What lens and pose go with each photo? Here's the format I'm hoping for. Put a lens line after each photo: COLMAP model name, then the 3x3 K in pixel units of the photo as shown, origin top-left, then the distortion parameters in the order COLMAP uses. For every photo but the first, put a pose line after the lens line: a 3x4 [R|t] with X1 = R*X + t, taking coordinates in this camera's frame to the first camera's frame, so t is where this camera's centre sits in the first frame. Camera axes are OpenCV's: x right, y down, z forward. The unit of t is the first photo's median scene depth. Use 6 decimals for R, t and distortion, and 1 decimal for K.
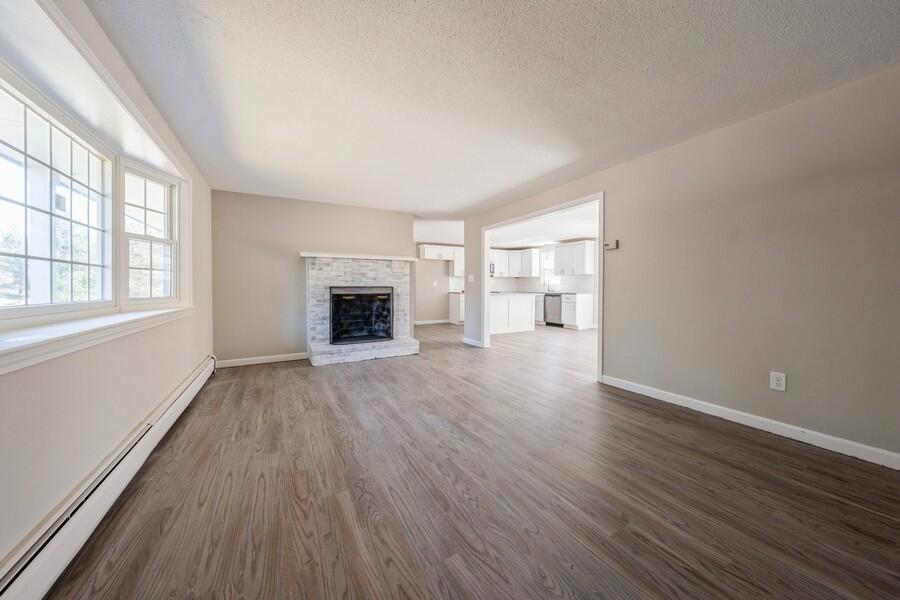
lens RADIAL K [[316.2, 0, 453.7], [0, 316.2, 296.2], [0, 0, 1]] dist [-0.012549, 0.000004]
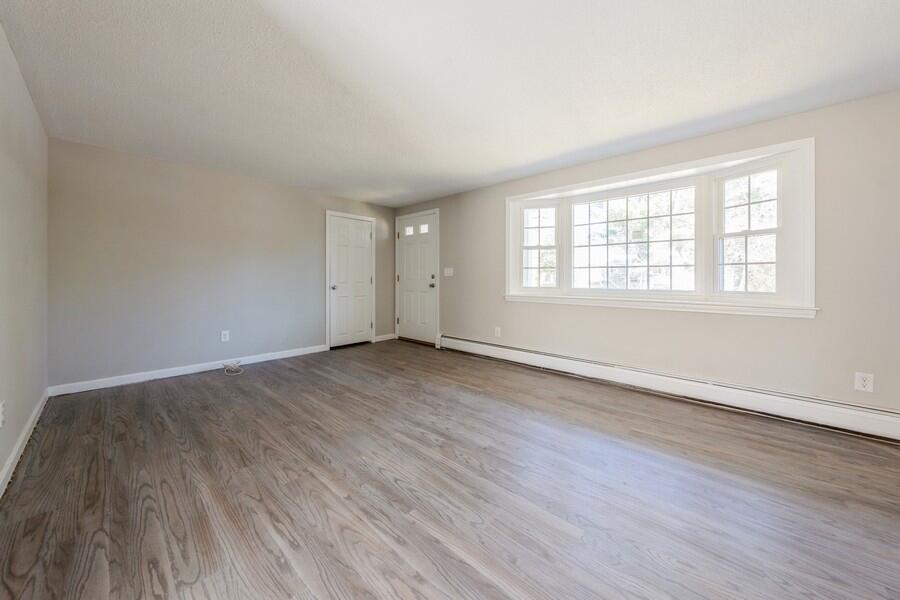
lens RADIAL K [[316.2, 0, 448.4], [0, 316.2, 277.9], [0, 0, 1]] dist [-0.012549, 0.000004]
pose [[-0.952619, -0.003669, -0.304144, 0.302438], [-0.011274, 0.999666, 0.023255, -0.062146], [0.303957, 0.025582, -0.952342, 2.007763]]
